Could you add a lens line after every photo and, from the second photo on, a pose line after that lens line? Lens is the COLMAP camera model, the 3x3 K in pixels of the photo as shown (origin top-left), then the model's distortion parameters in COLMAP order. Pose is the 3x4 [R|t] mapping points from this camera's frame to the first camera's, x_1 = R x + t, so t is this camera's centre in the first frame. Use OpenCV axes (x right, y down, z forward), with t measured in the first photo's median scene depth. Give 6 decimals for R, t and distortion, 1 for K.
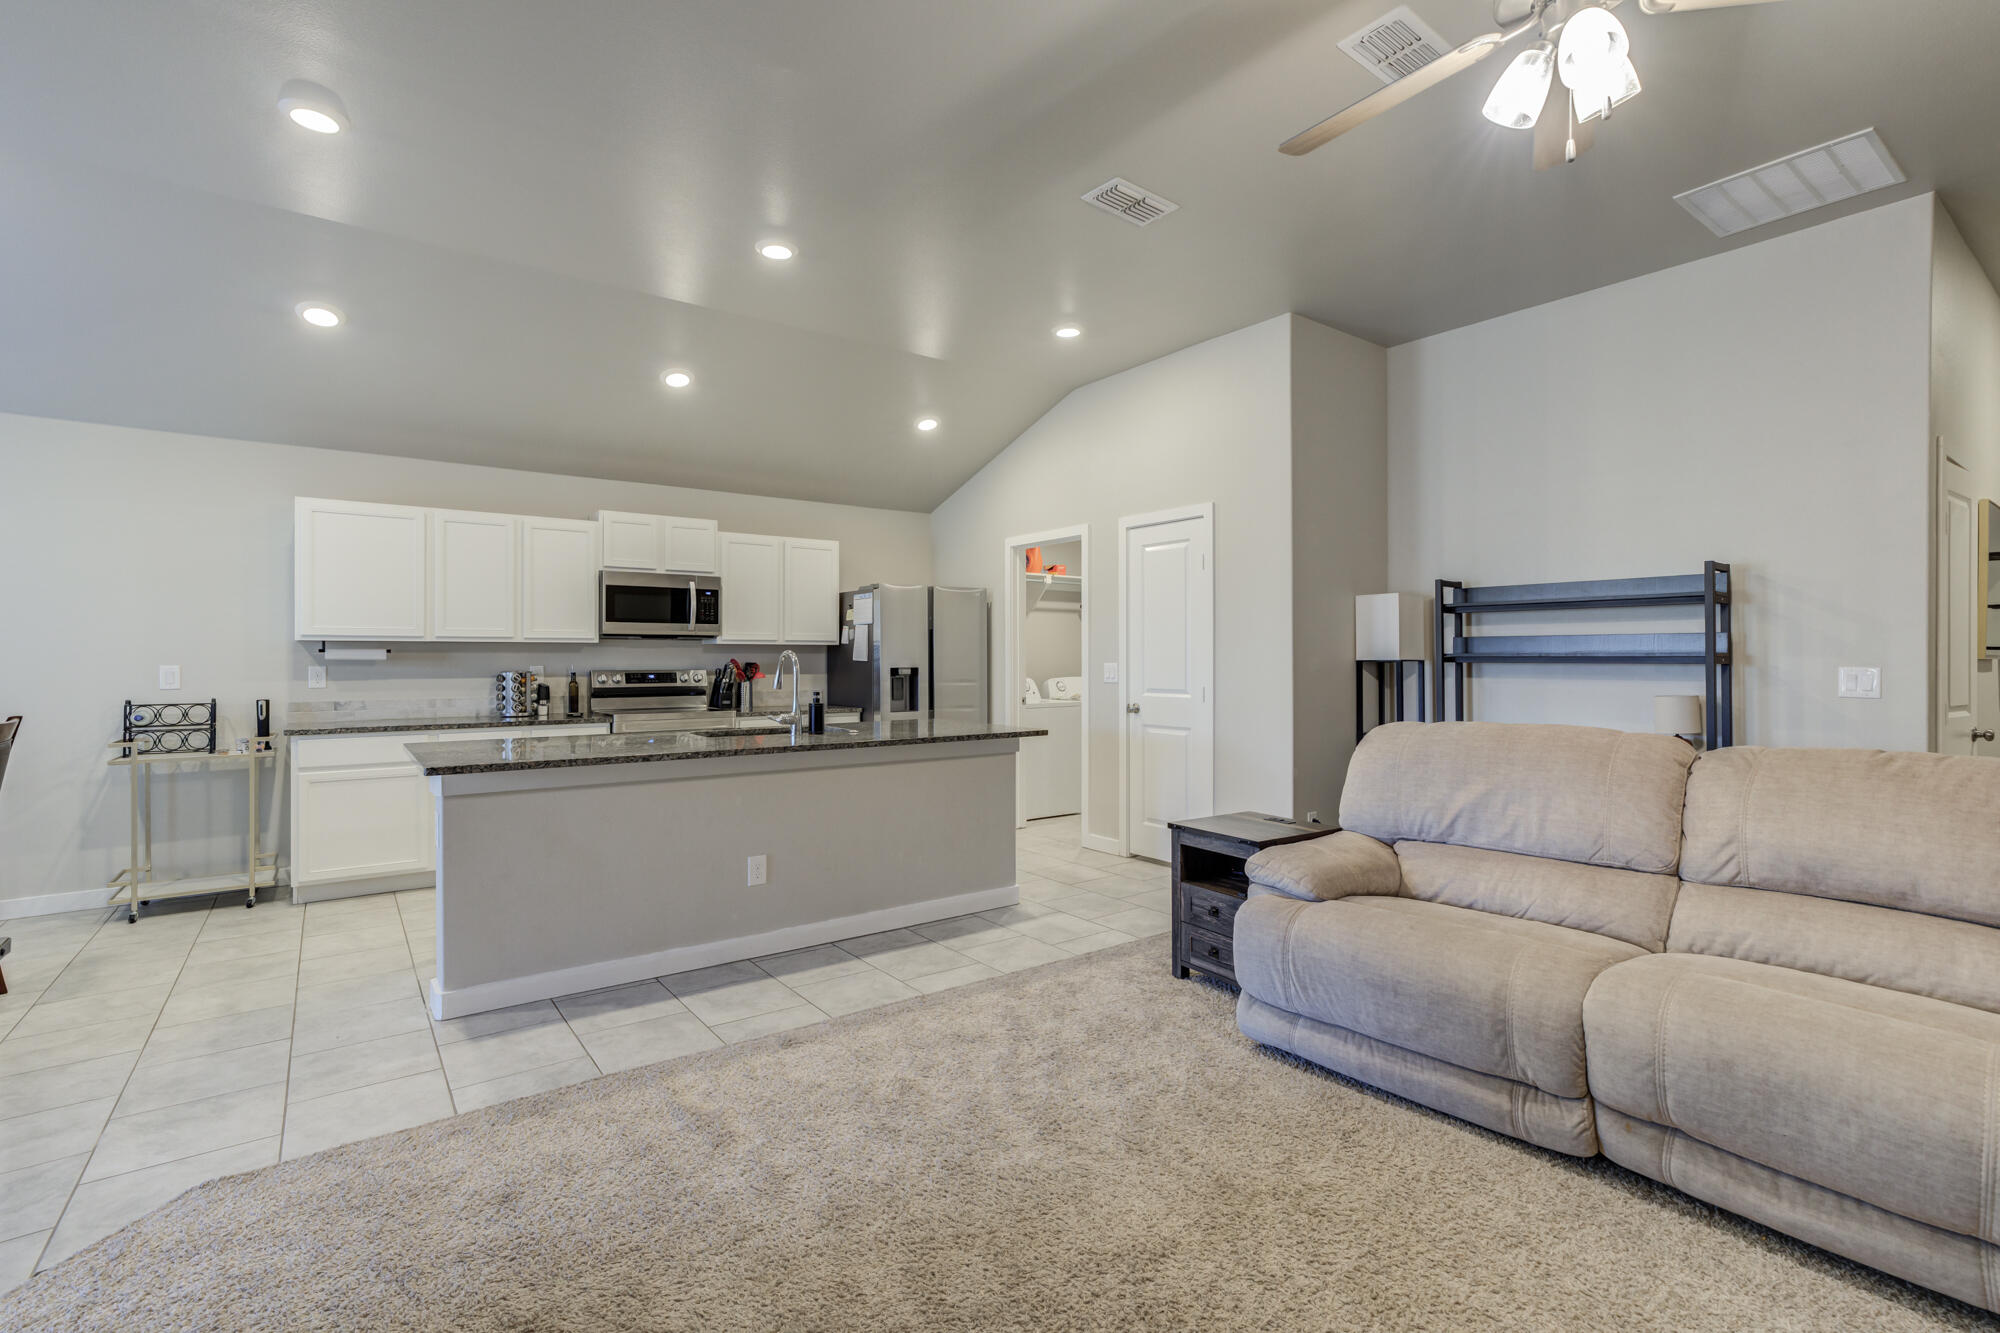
lens RADIAL K [[904.7, 0, 995.8], [0, 904.7, 653.6], [0, 0, 1]] dist [-0.014591, 0.012218]
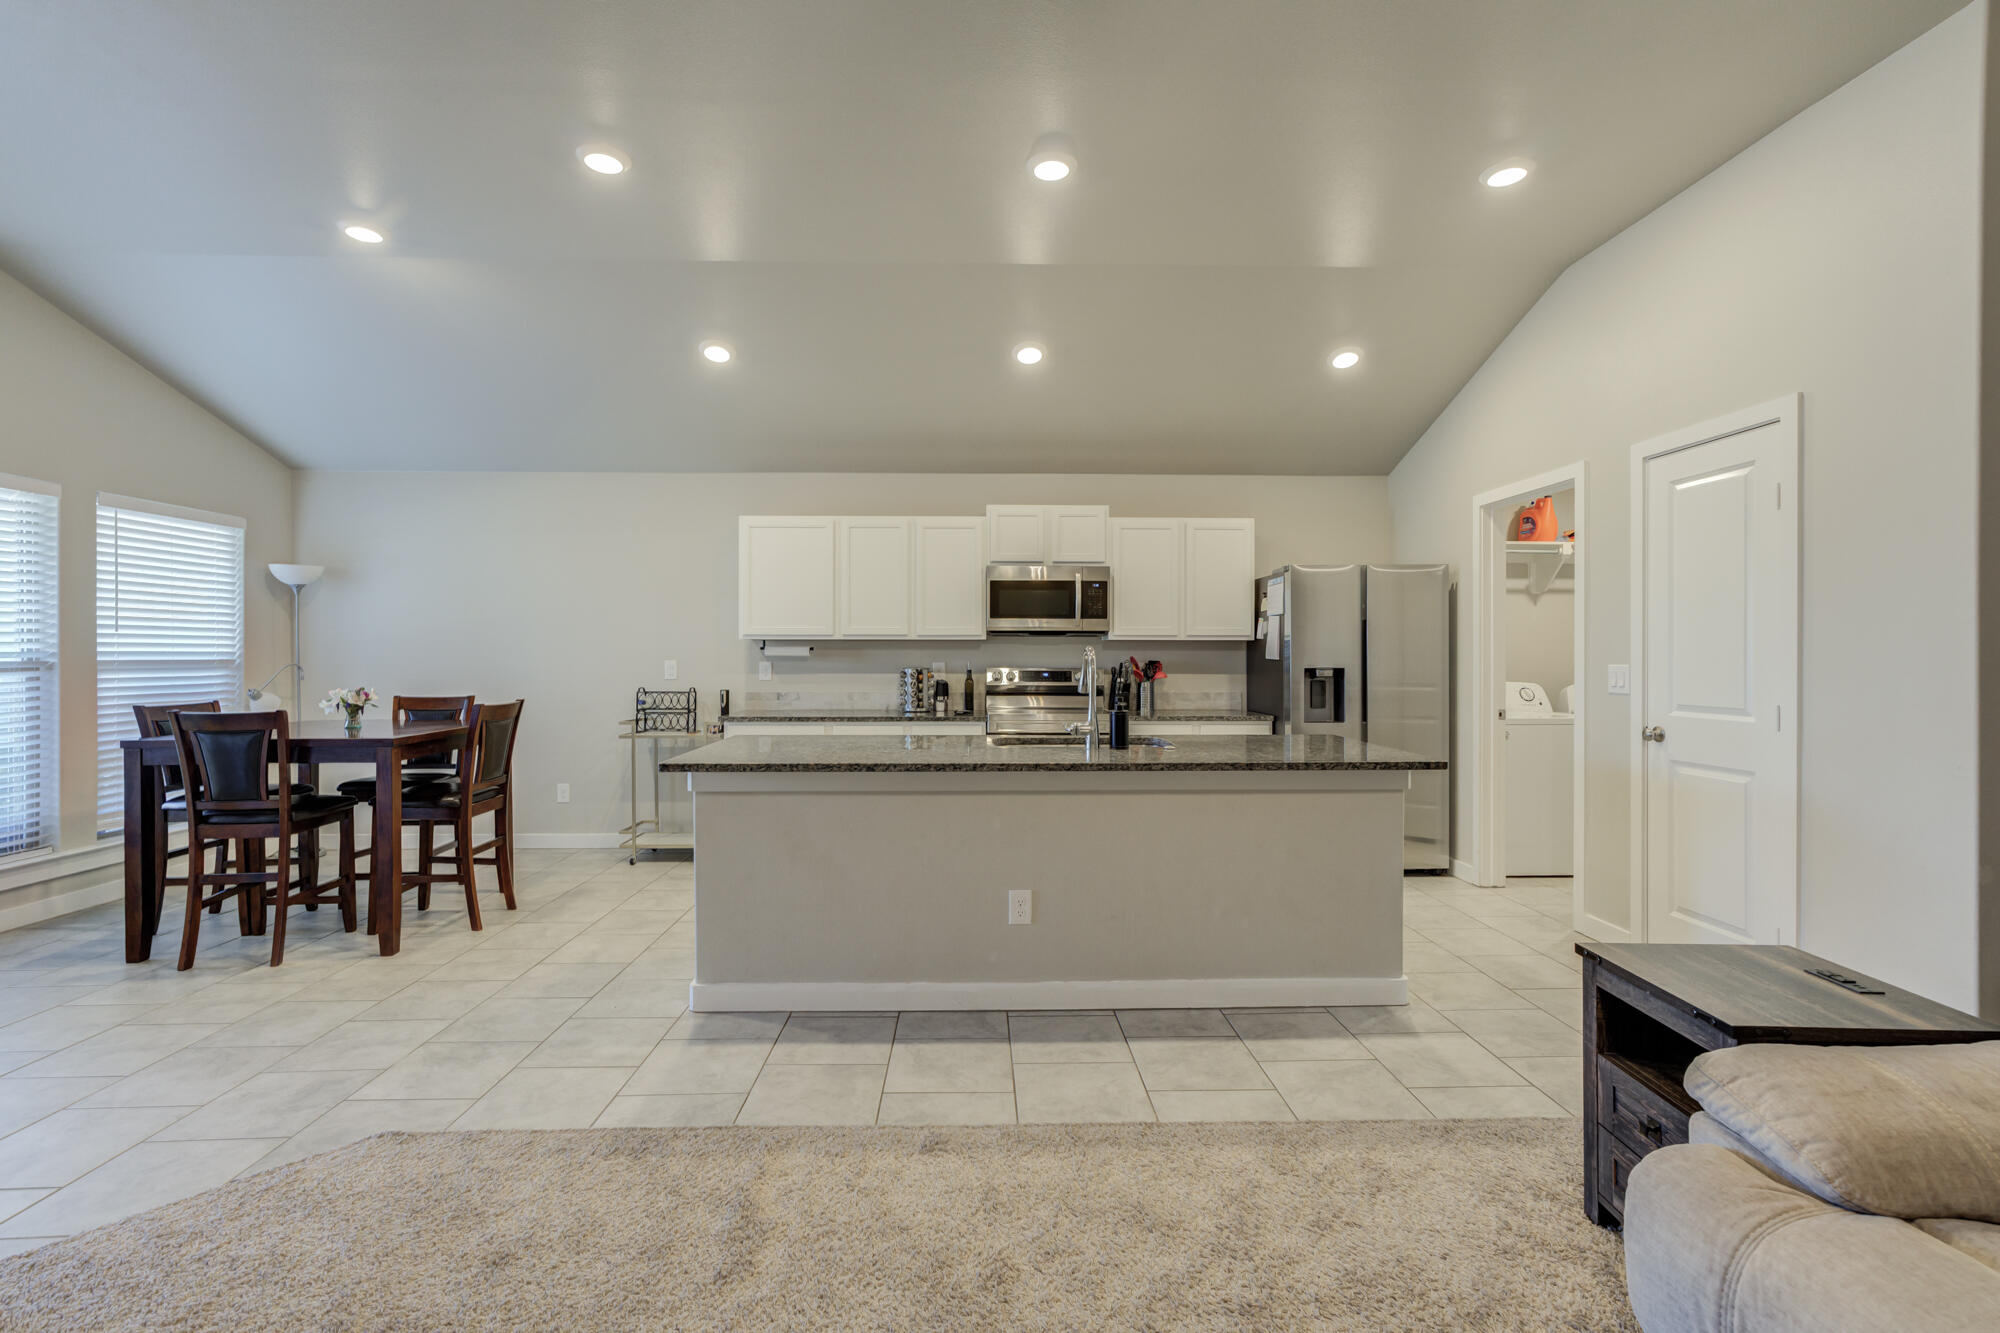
lens RADIAL K [[904.7, 0, 995.6], [0, 904.7, 659.6], [0, 0, 1]] dist [-0.014591, 0.012218]
pose [[0.819883, 0.004890, -0.572510, 0.138891], [0.000439, 0.999958, 0.009169, 0.000731], [0.572531, -0.007769, 0.819846, 0.208003]]
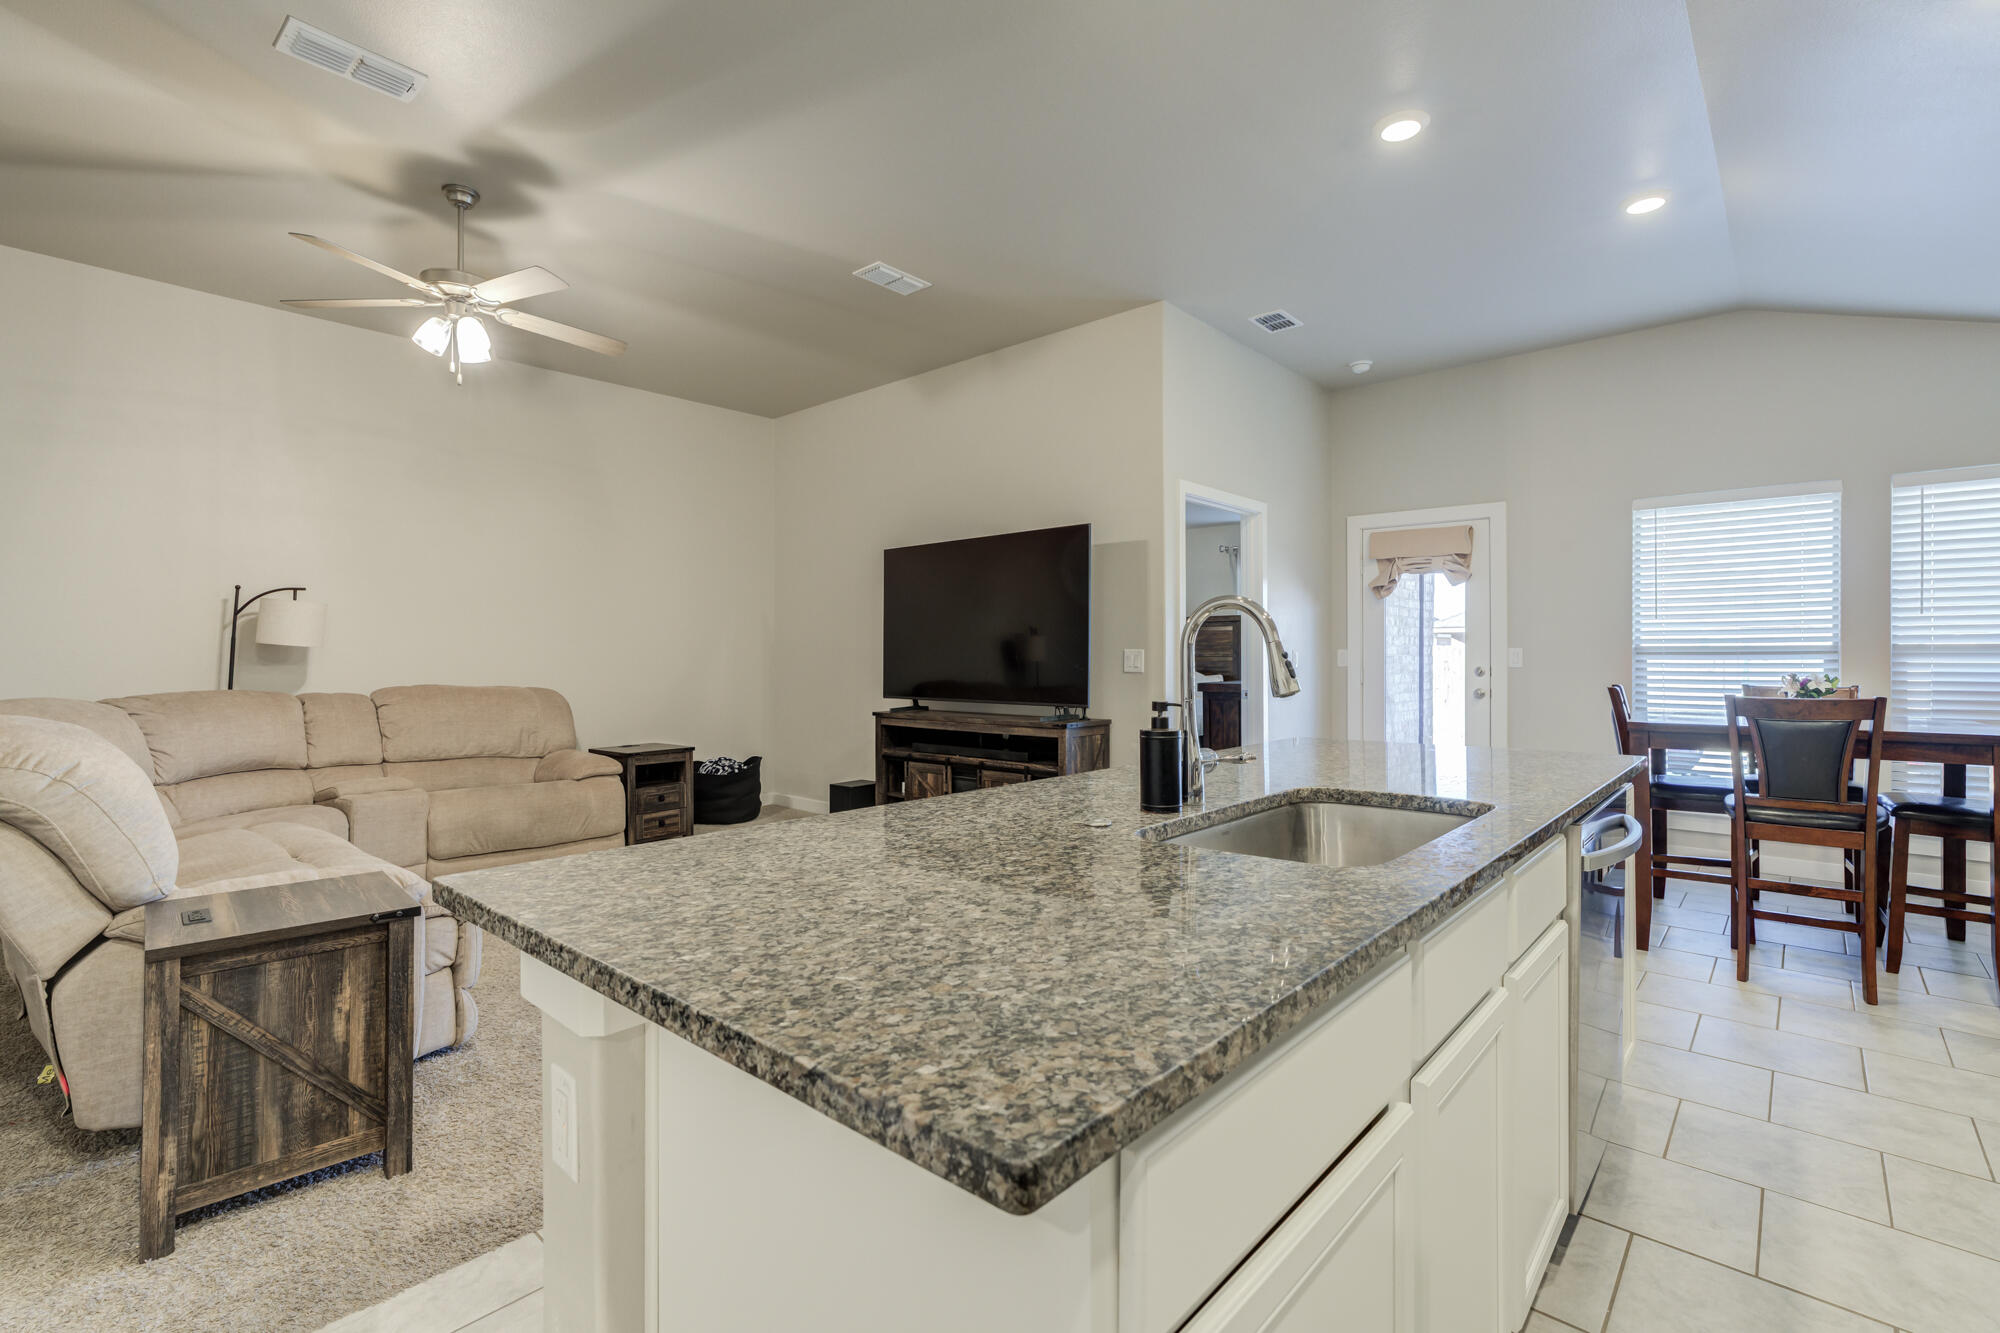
lens RADIAL K [[904.7, 0, 1001.4], [0, 904.7, 650.2], [0, 0, 1]] dist [-0.014591, 0.012218]
pose [[-0.977972, 0.002047, -0.208724, -0.040761], [0.003691, 0.999965, -0.007487, 0.017665], [0.208701, -0.008093, -0.977946, 1.066950]]
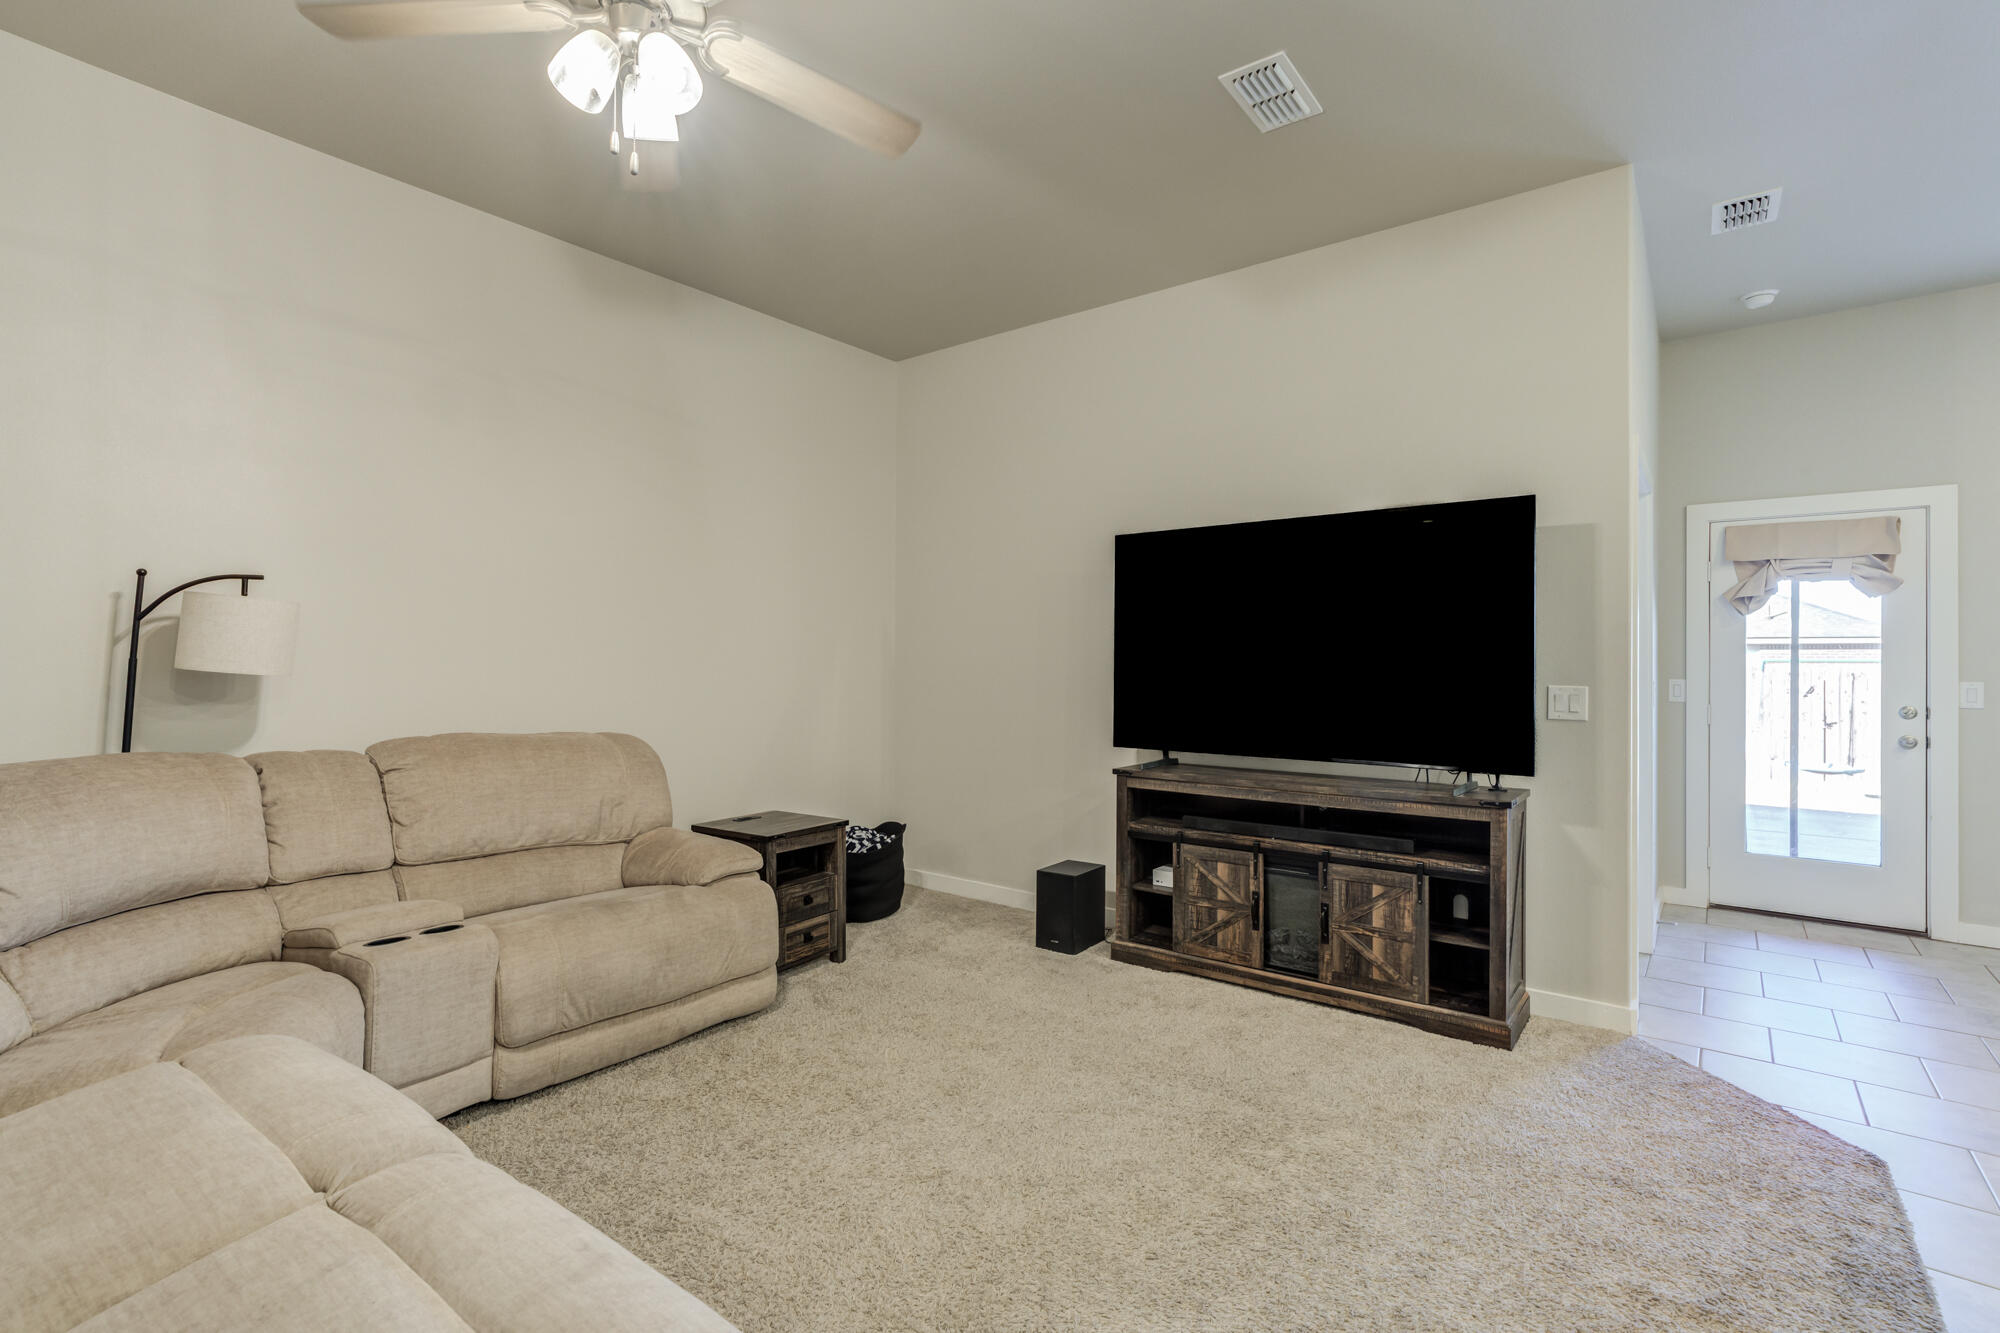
lens RADIAL K [[904.7, 0, 1012.8], [0, 904.7, 670.0], [0, 0, 1]] dist [-0.014591, 0.012218]
pose [[-0.962485, -0.002599, -0.271323, 0.160158], [-0.000988, 0.999981, -0.006074, 0.005020], [0.271333, -0.005578, -0.962469, 0.692050]]
